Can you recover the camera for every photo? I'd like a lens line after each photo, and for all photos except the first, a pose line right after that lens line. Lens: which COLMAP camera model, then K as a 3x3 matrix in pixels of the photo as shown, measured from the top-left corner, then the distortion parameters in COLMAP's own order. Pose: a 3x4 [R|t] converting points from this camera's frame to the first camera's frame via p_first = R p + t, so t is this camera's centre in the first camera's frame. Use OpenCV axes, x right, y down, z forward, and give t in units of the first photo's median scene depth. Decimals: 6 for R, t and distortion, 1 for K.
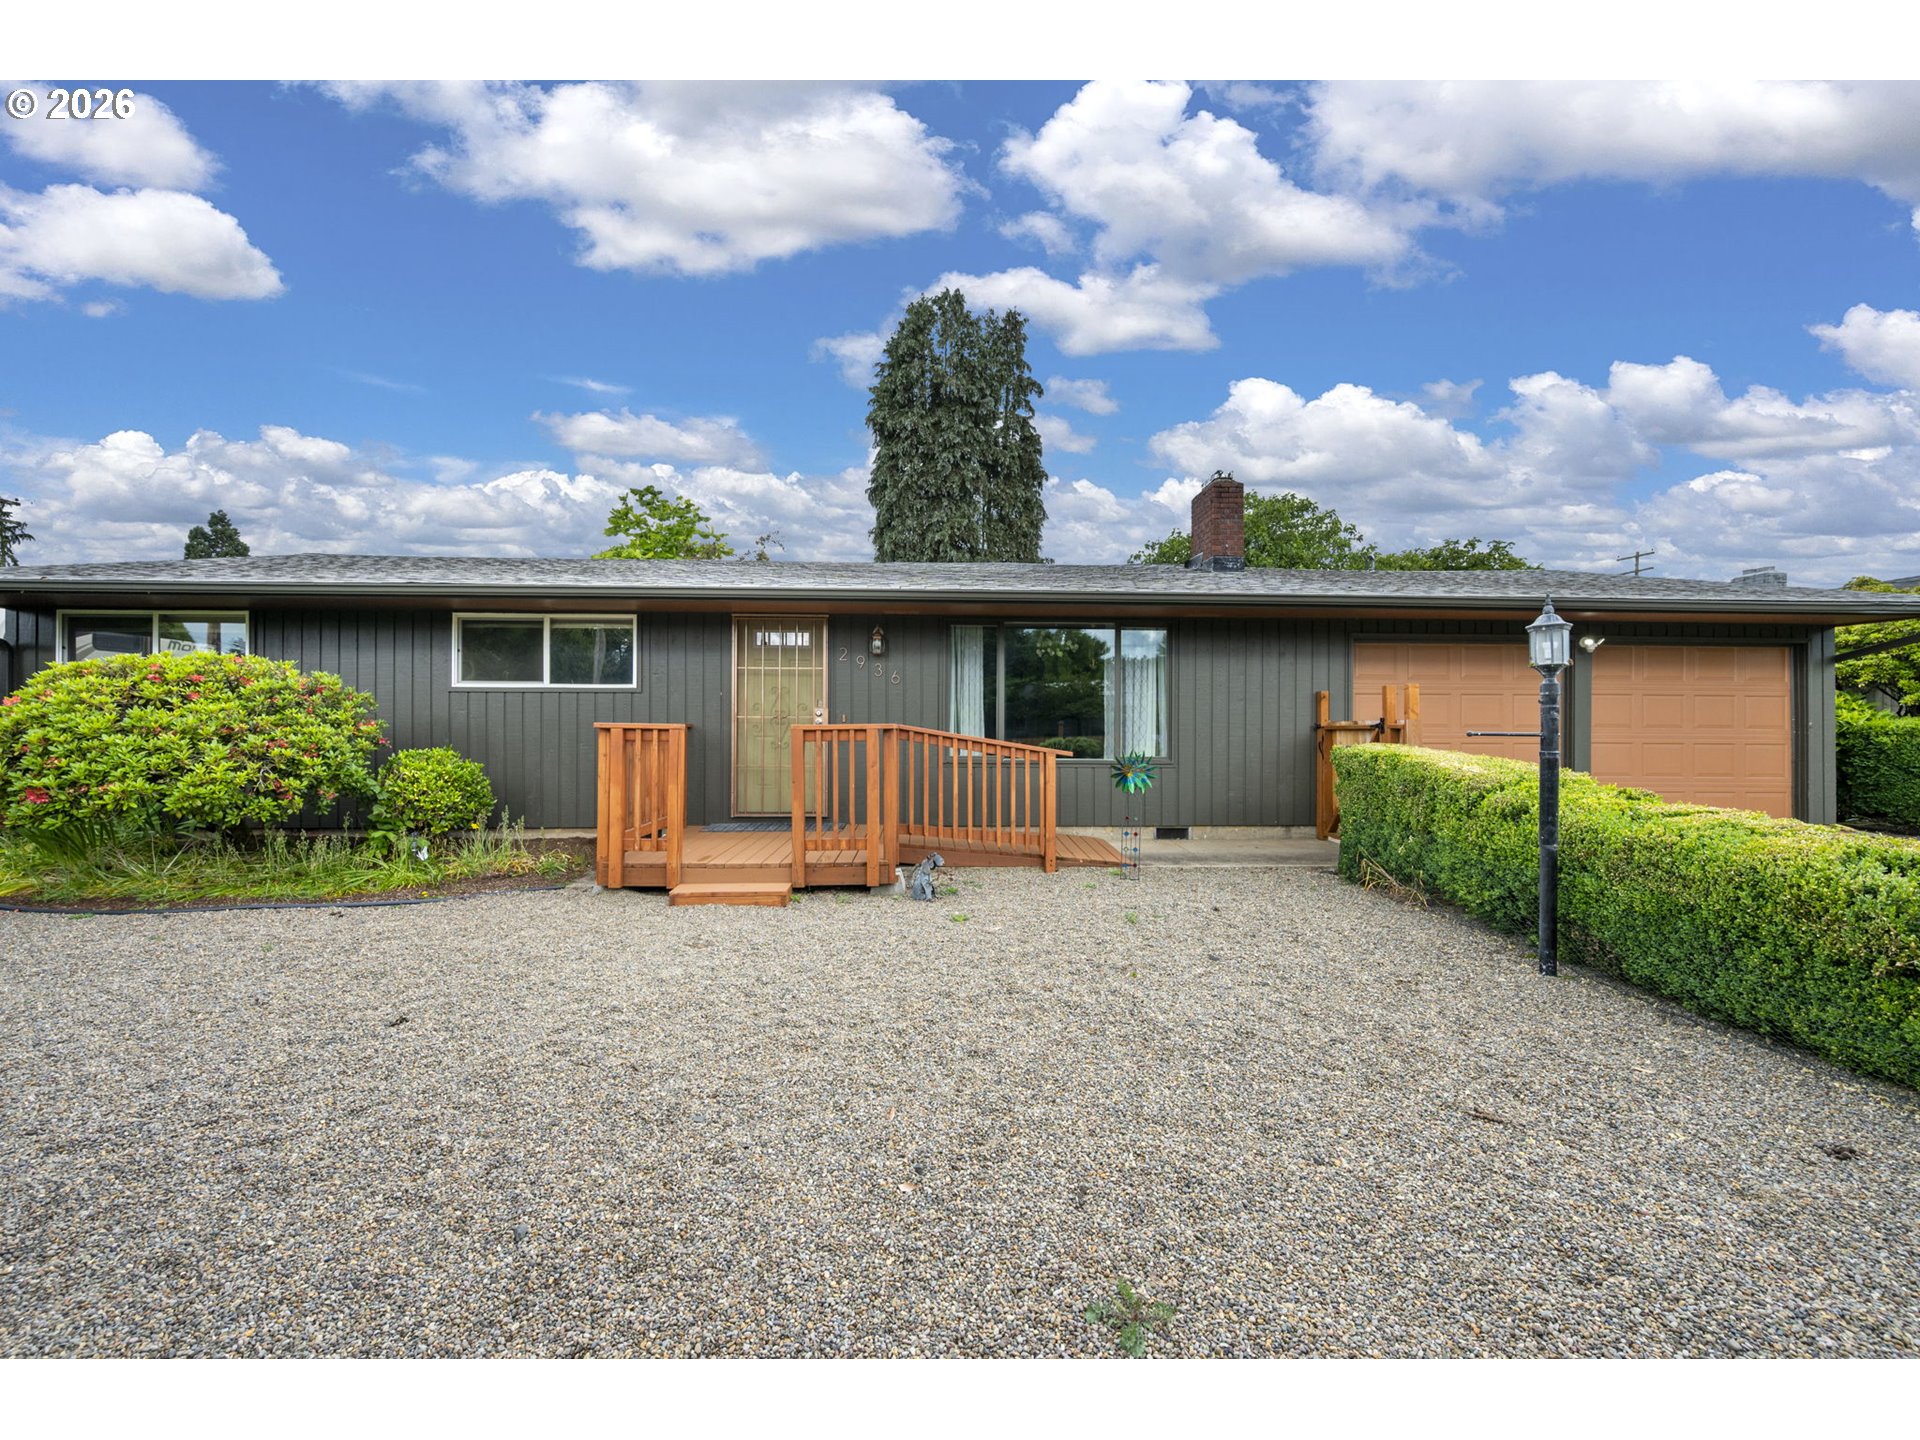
lens RADIAL K [[830.0, 0, 983.0], [0, 830.0, 715.9], [0, 0, 1]] dist [0.001558, -0.000345]
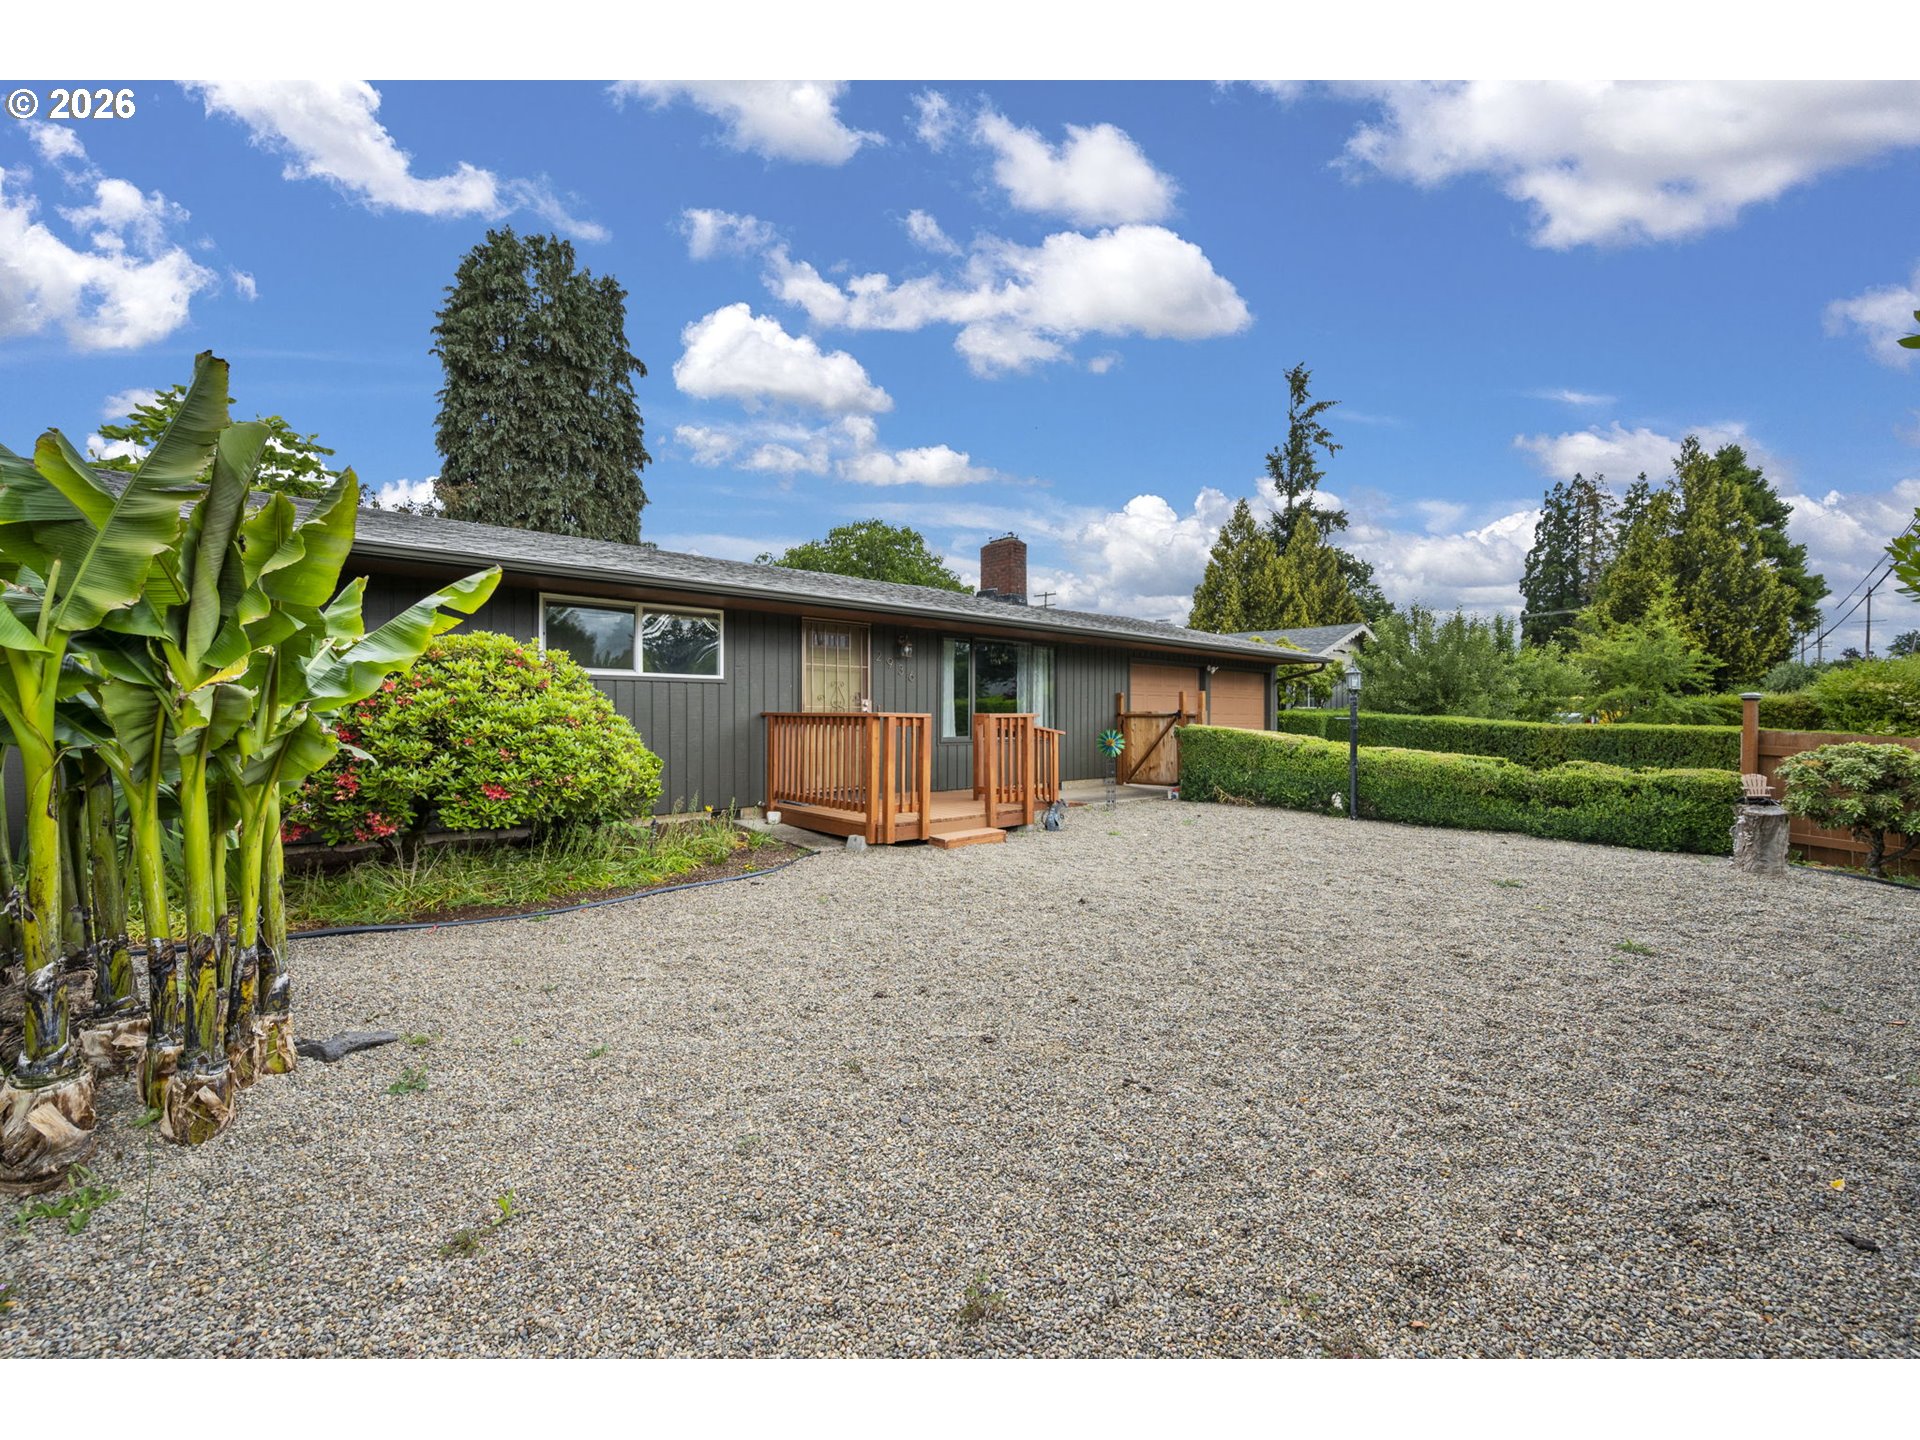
lens RADIAL K [[830.0, 0, 983.0], [0, 830.0, 715.9], [0, 0, 1]] dist [0.001558, -0.000345]
pose [[0.740089, -0.001866, 0.672507, -0.880499], [-0.011329, 0.999820, 0.015242, -0.006001], [-0.672414, -0.018900, 0.739934, -0.022359]]
